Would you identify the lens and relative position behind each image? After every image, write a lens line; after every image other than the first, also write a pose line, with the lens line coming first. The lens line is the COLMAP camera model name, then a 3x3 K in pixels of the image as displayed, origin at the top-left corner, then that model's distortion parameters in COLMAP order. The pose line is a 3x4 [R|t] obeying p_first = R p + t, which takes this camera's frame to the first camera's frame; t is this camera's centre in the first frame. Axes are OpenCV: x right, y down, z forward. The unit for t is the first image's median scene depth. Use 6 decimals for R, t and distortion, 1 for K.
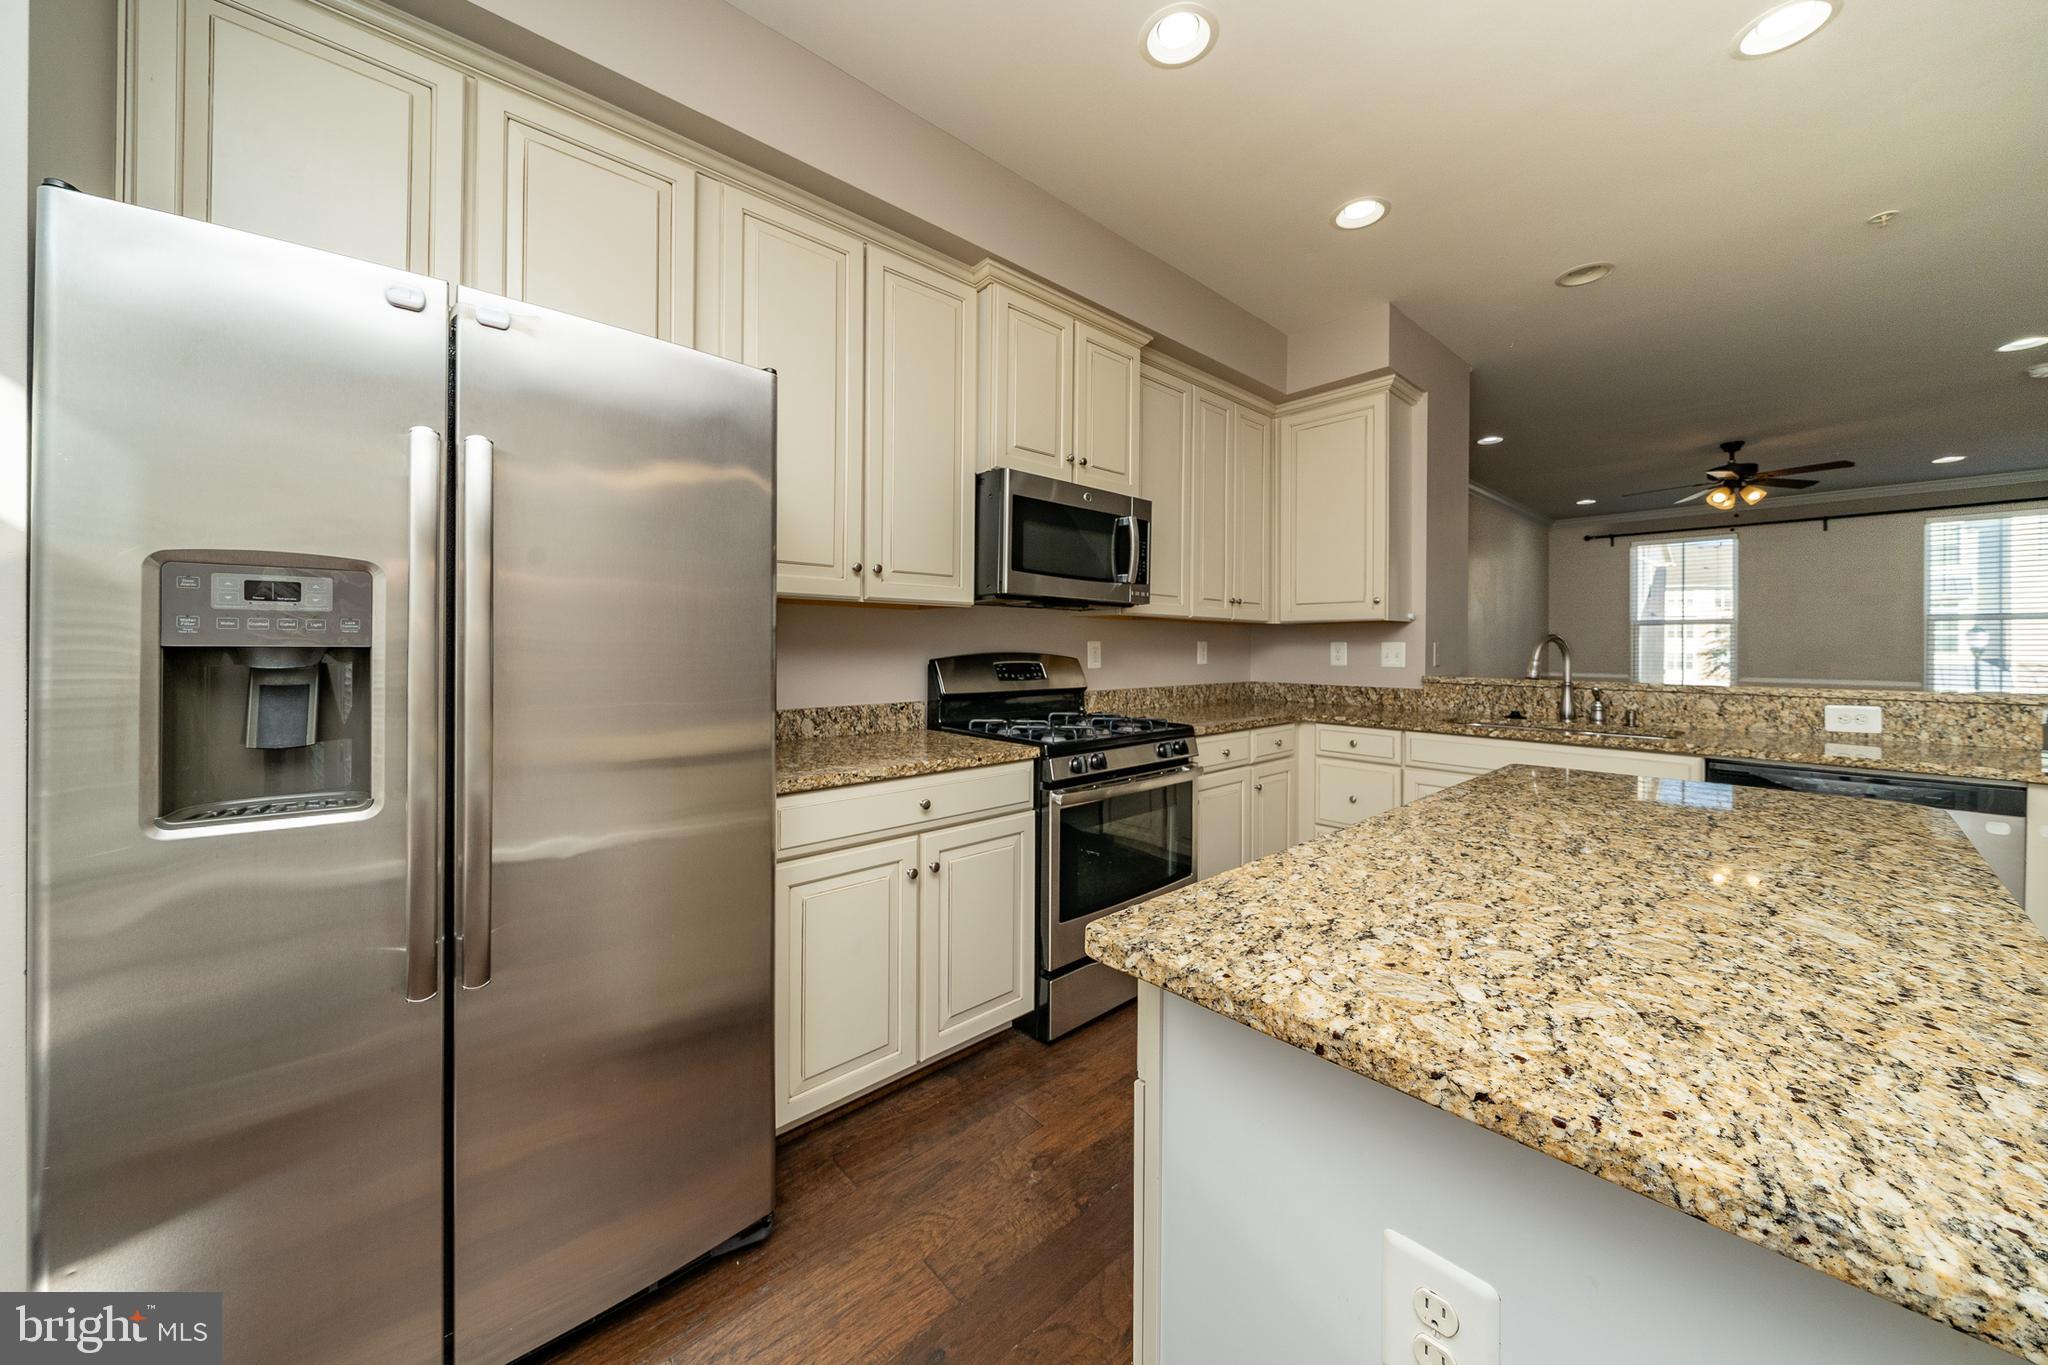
lens RADIAL K [[723.4, 0, 1036.4], [0, 723.4, 630.9], [0, 0, 1]] dist [-0.000859, -0.000105]
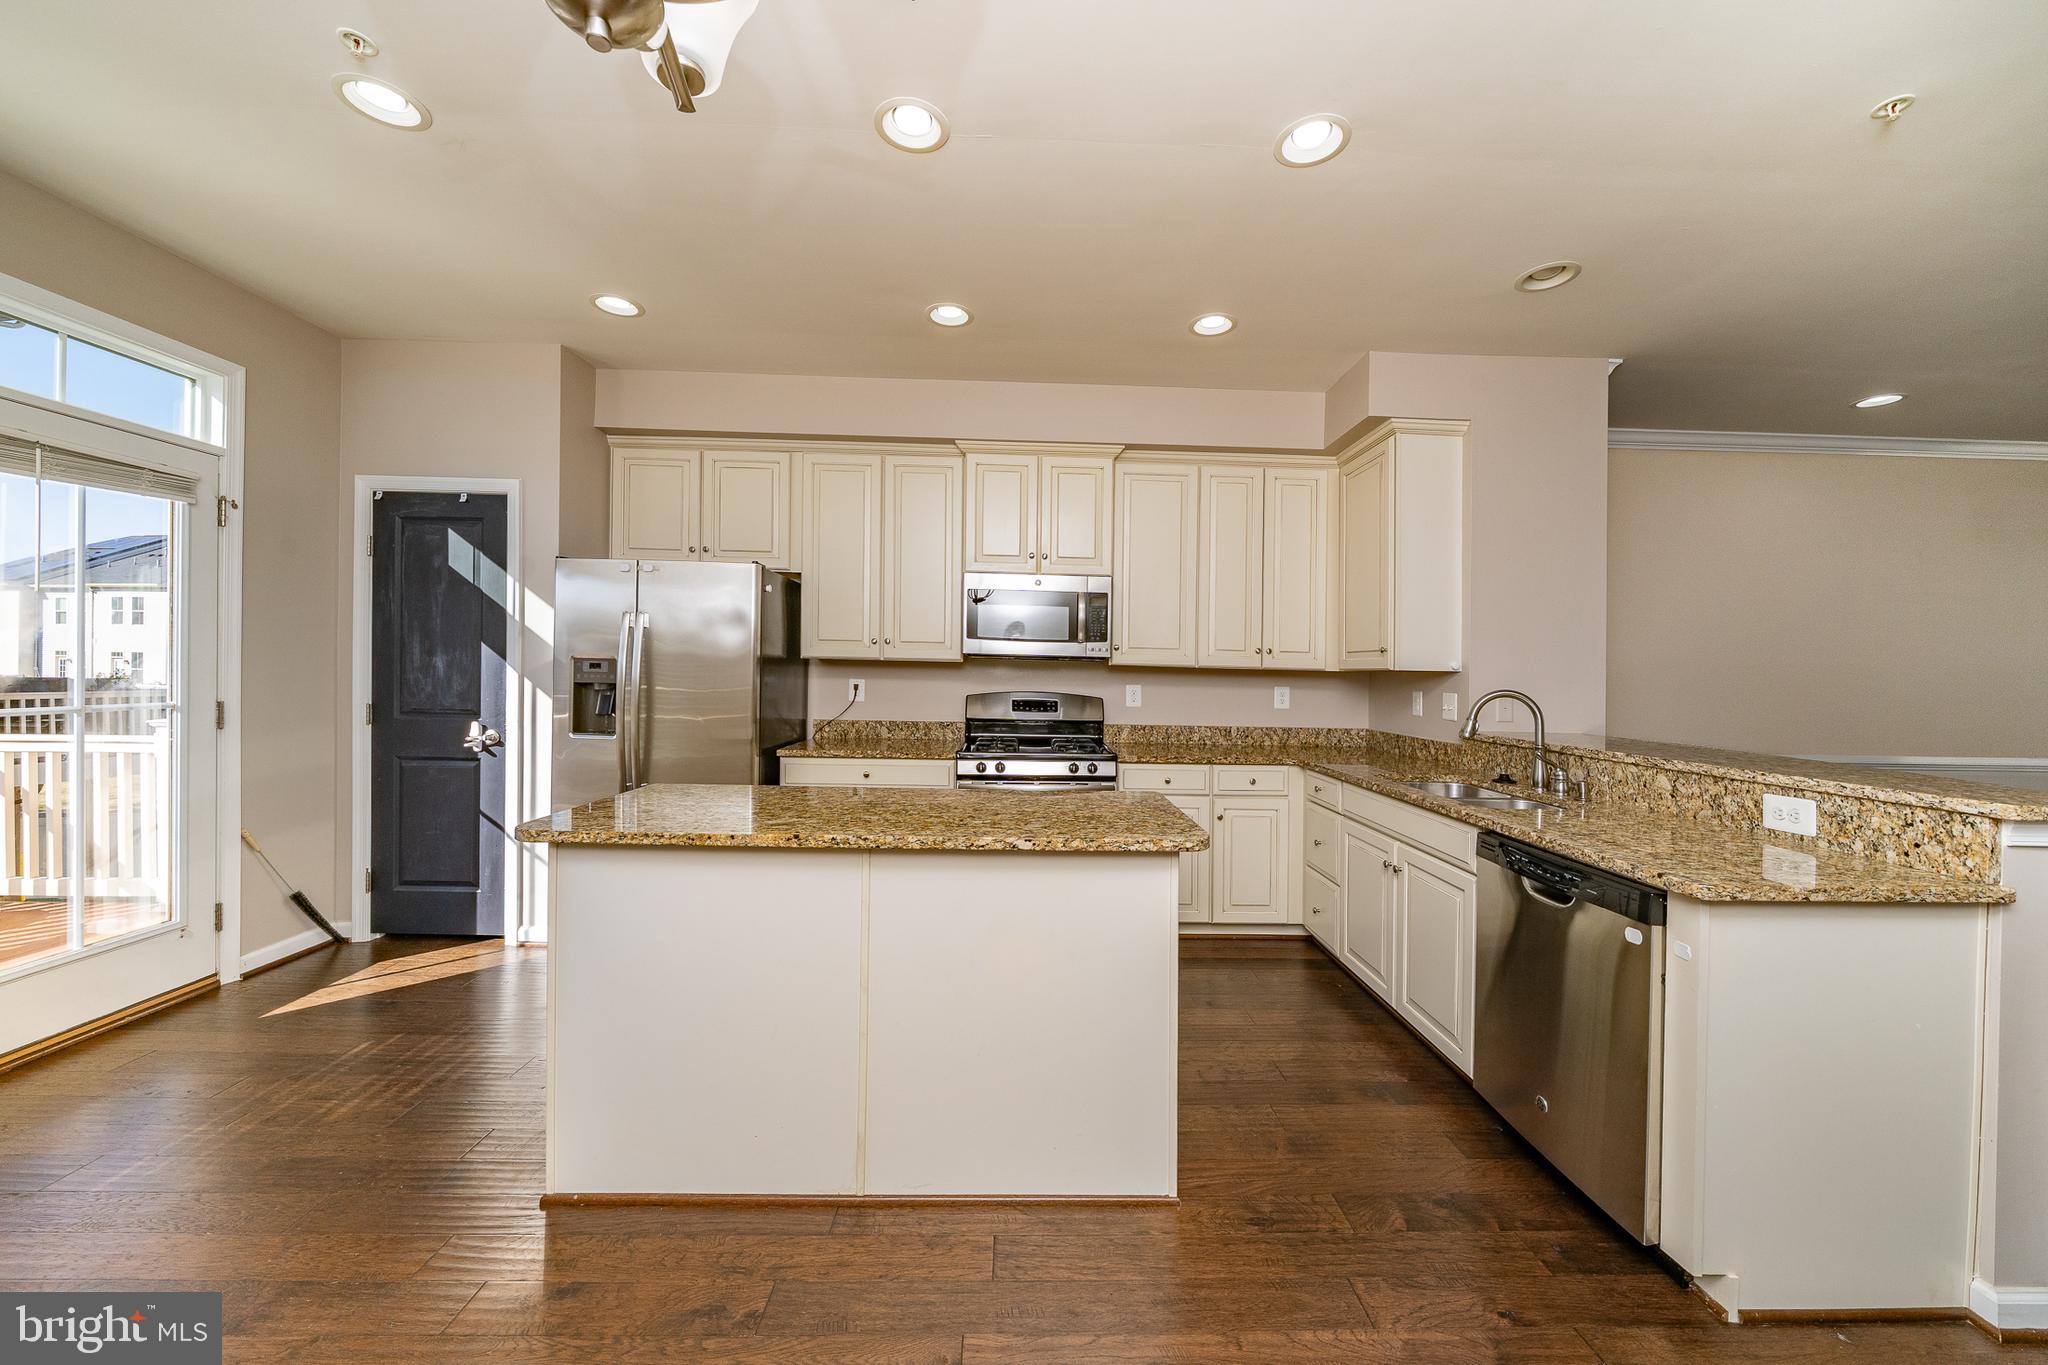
lens RADIAL K [[735.4, 0, 1035.3], [0, 735.4, 662.4], [0, 0, 1]] dist [-0.002212, -0.000326]
pose [[0.750924, 0.002770, -0.660383, 1.014374], [-0.003835, 0.999993, -0.000166, -0.030096], [0.660378, 0.002657, 0.750929, -0.073871]]
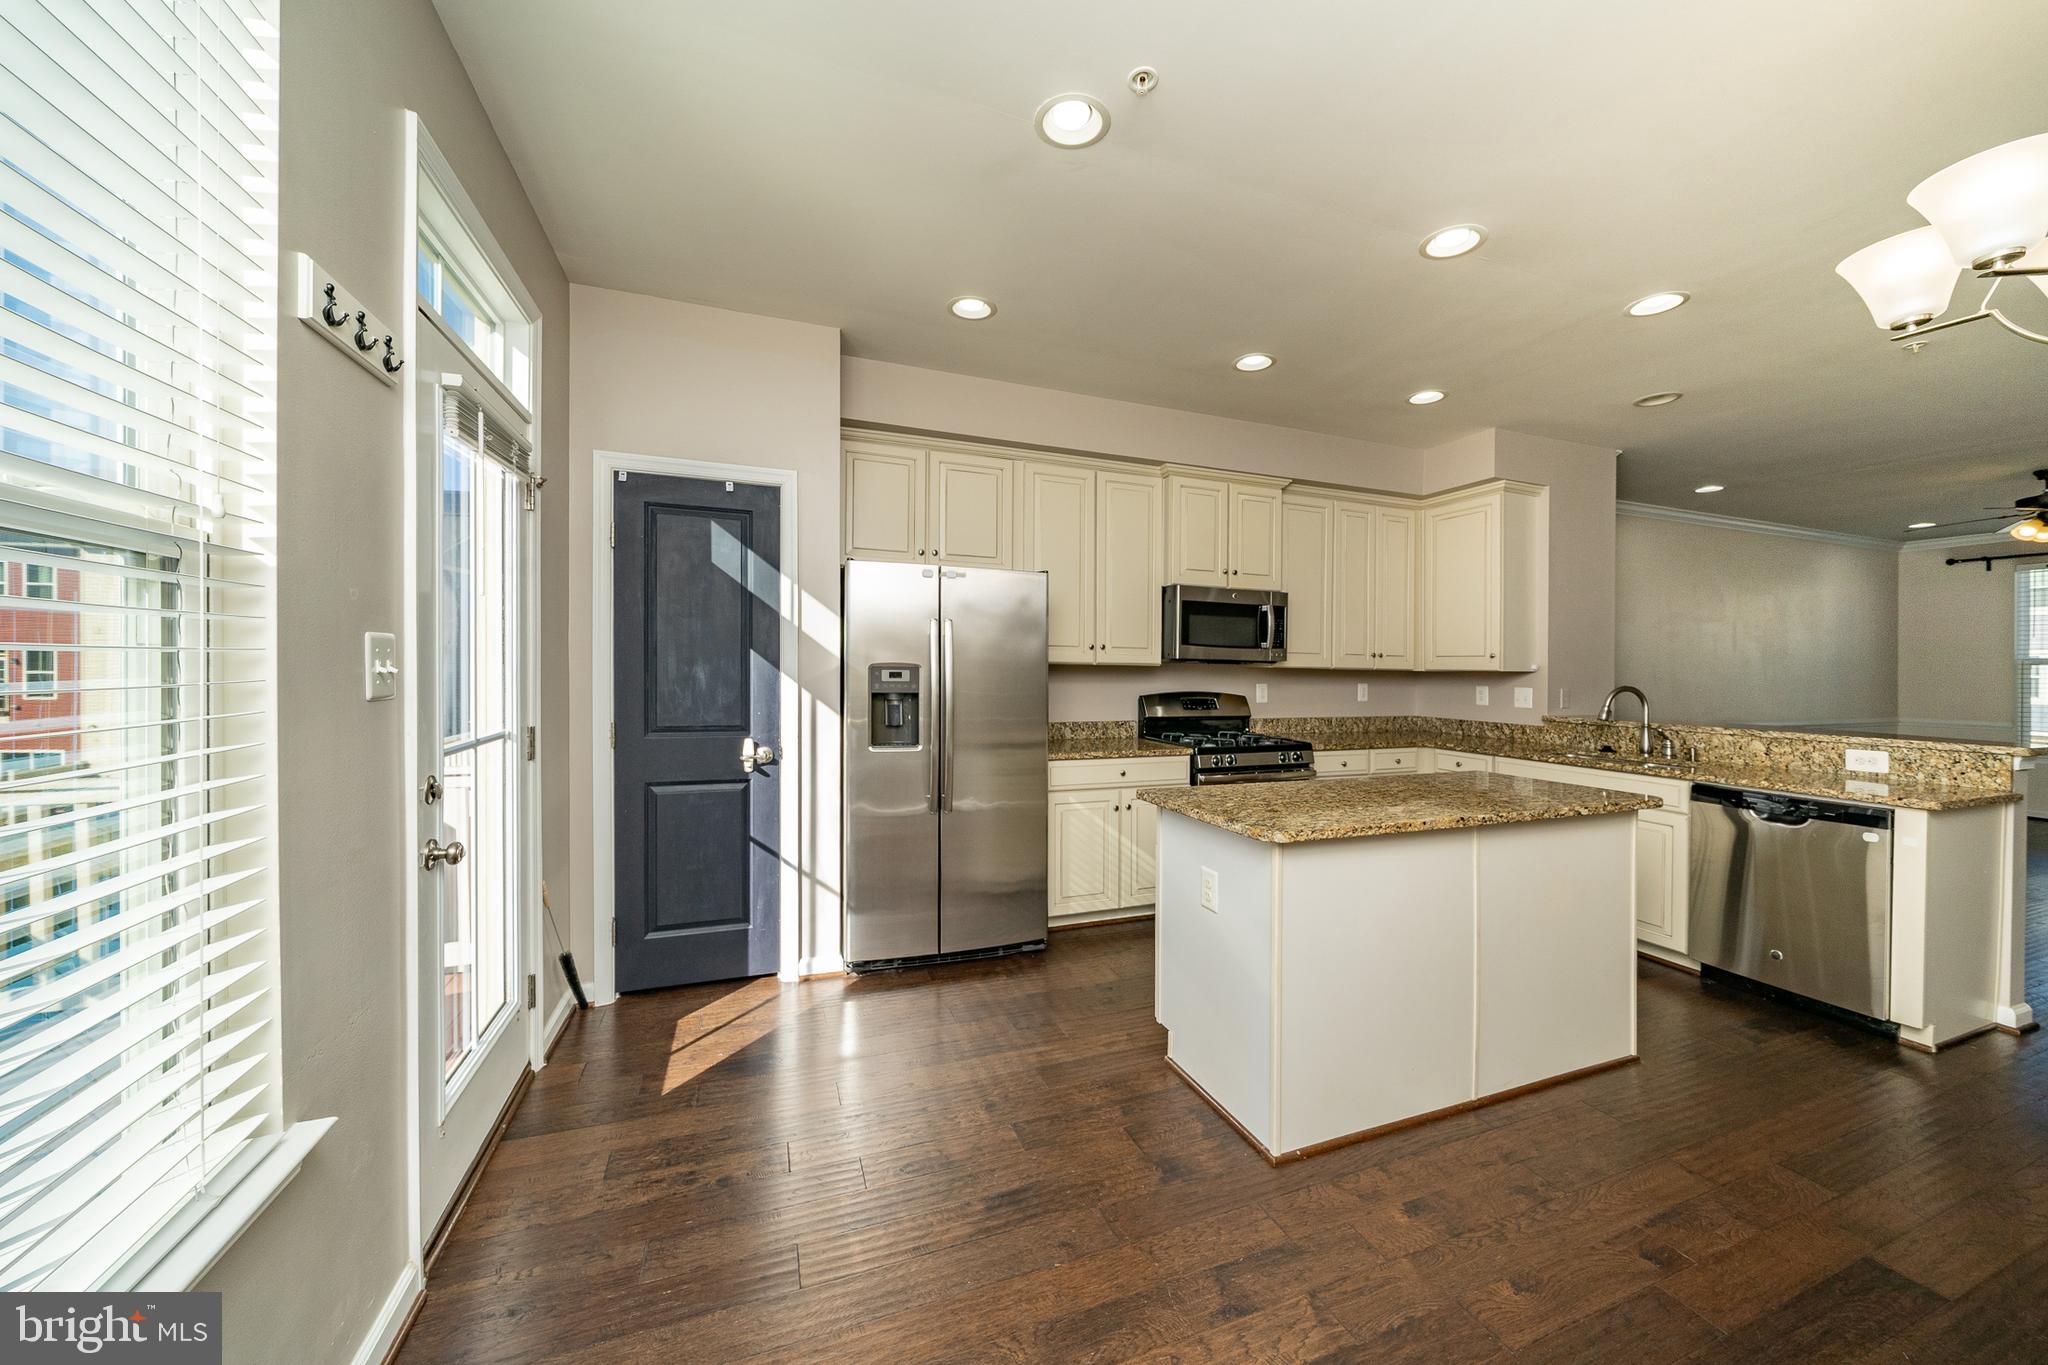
lens RADIAL K [[737.2, 0, 1041.4], [0, 737.2, 658.2], [0, 0, 1]] dist [-0.001746, -0.000088]
pose [[0.929615, 0.003987, -0.368509, 0.272611], [-0.001950, 0.999981, 0.005898, -0.056830], [0.368526, -0.004765, 0.929605, -0.667233]]
